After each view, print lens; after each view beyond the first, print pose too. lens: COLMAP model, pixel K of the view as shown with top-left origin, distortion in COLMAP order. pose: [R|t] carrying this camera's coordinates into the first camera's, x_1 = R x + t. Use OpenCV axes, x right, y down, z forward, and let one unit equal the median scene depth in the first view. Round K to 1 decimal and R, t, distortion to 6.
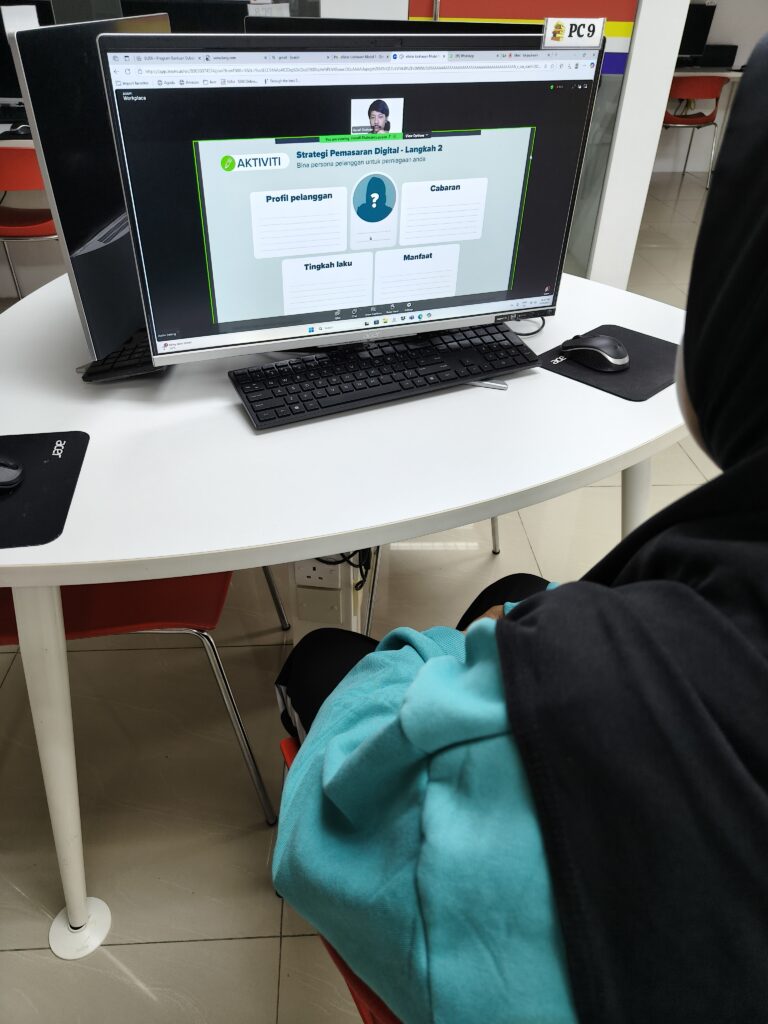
lens RADIAL K [[730.7, 0, 384.0], [0, 730.7, 512.0], [0, 0, 1]] dist [0.024895, 0.001628]
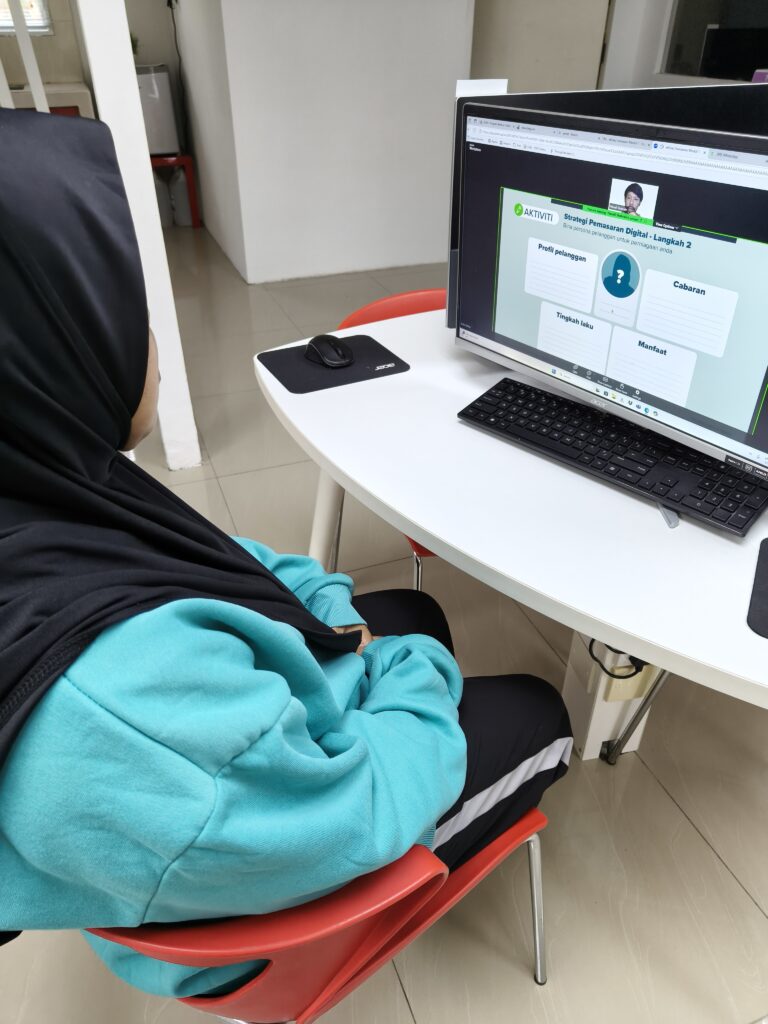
lens RADIAL K [[727.8, 0, 384.0], [0, 727.8, 512.0], [0, 0, 1]] dist [-0.000844, 0.003828]
pose [[0.299915, 0.527316, -0.794977, 0.882925], [-0.544730, 0.778784, 0.311069, -0.317915], [0.783148, 0.339754, 0.520814, 0.348351]]
